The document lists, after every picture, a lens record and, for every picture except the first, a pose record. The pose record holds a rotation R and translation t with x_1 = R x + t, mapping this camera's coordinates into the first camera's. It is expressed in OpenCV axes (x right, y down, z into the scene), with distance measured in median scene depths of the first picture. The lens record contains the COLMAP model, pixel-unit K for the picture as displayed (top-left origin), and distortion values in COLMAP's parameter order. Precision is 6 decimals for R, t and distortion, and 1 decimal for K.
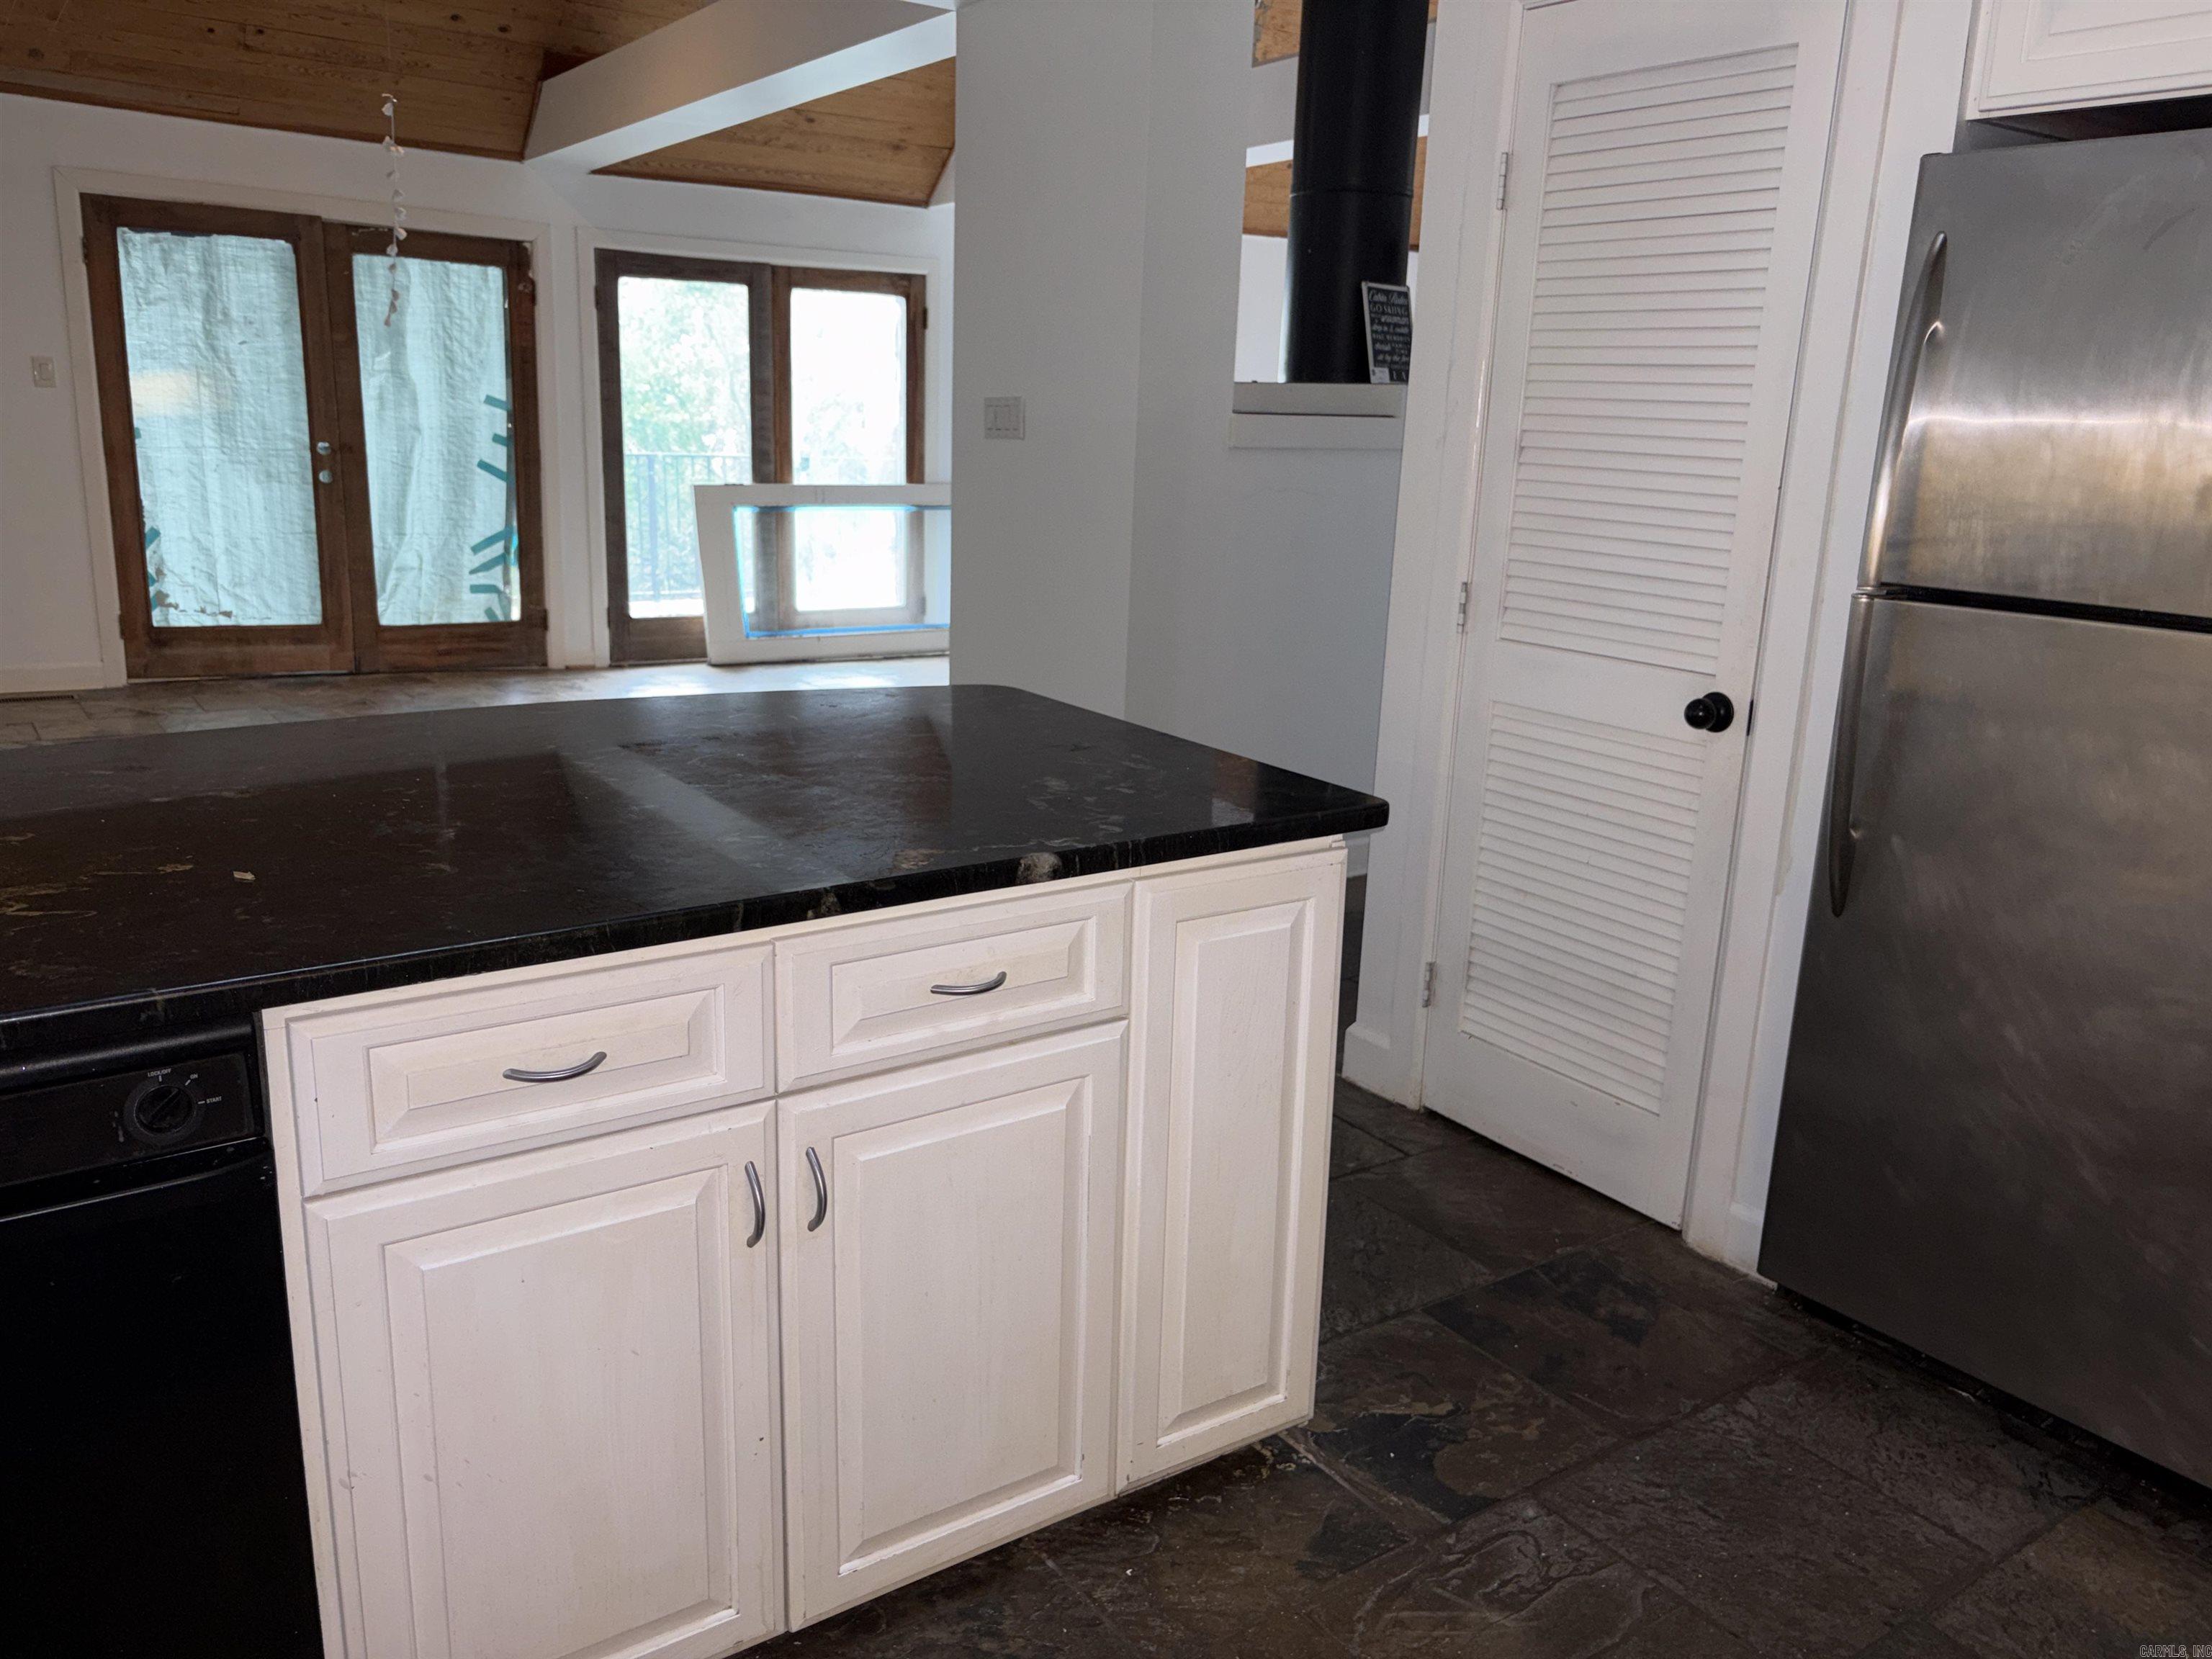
lens RADIAL K [[1678.0, 0, 1101.8], [0, 1678.0, 836.7], [0, 0, 1]] dist [0.054991, -0.068240]
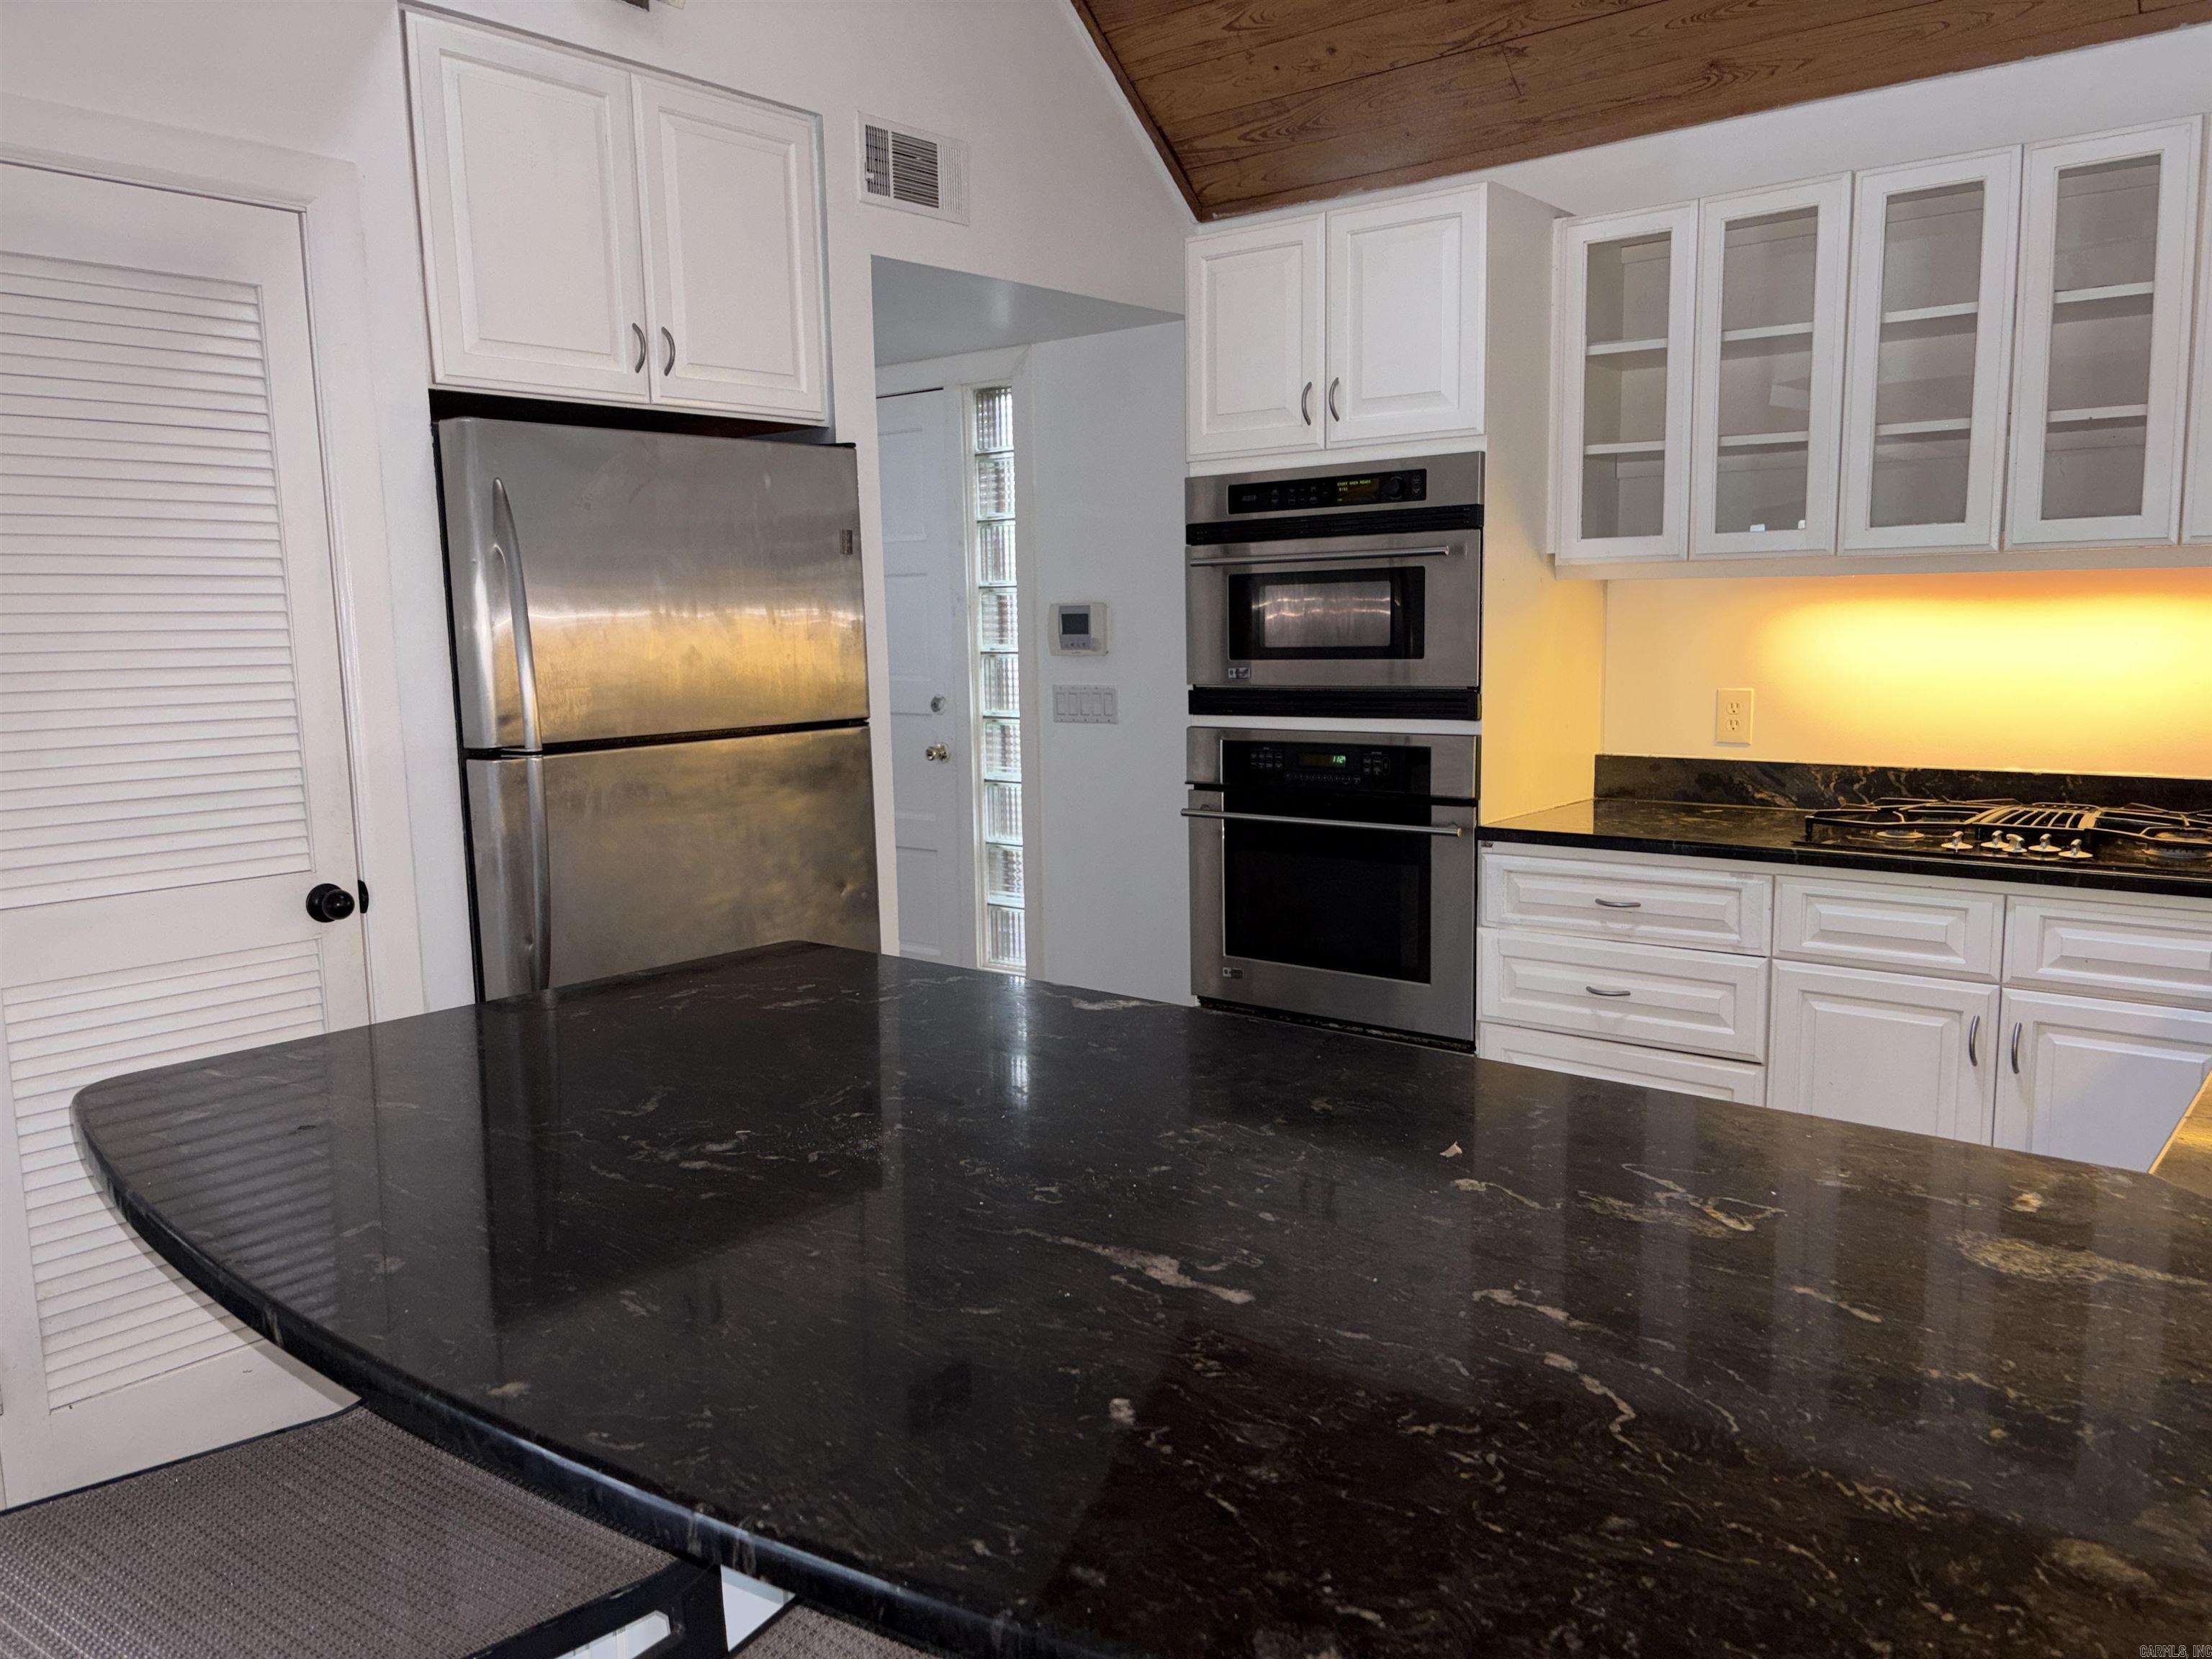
lens RADIAL K [[1678.0, 0, 1101.8], [0, 1678.0, 836.7], [0, 0, 1]] dist [0.054991, -0.068240]
pose [[-0.268674, -0.147284, 0.951904, -0.852363], [0.258605, 0.940929, 0.218577, -0.246960], [-0.927867, 0.304893, -0.214715, 0.883769]]
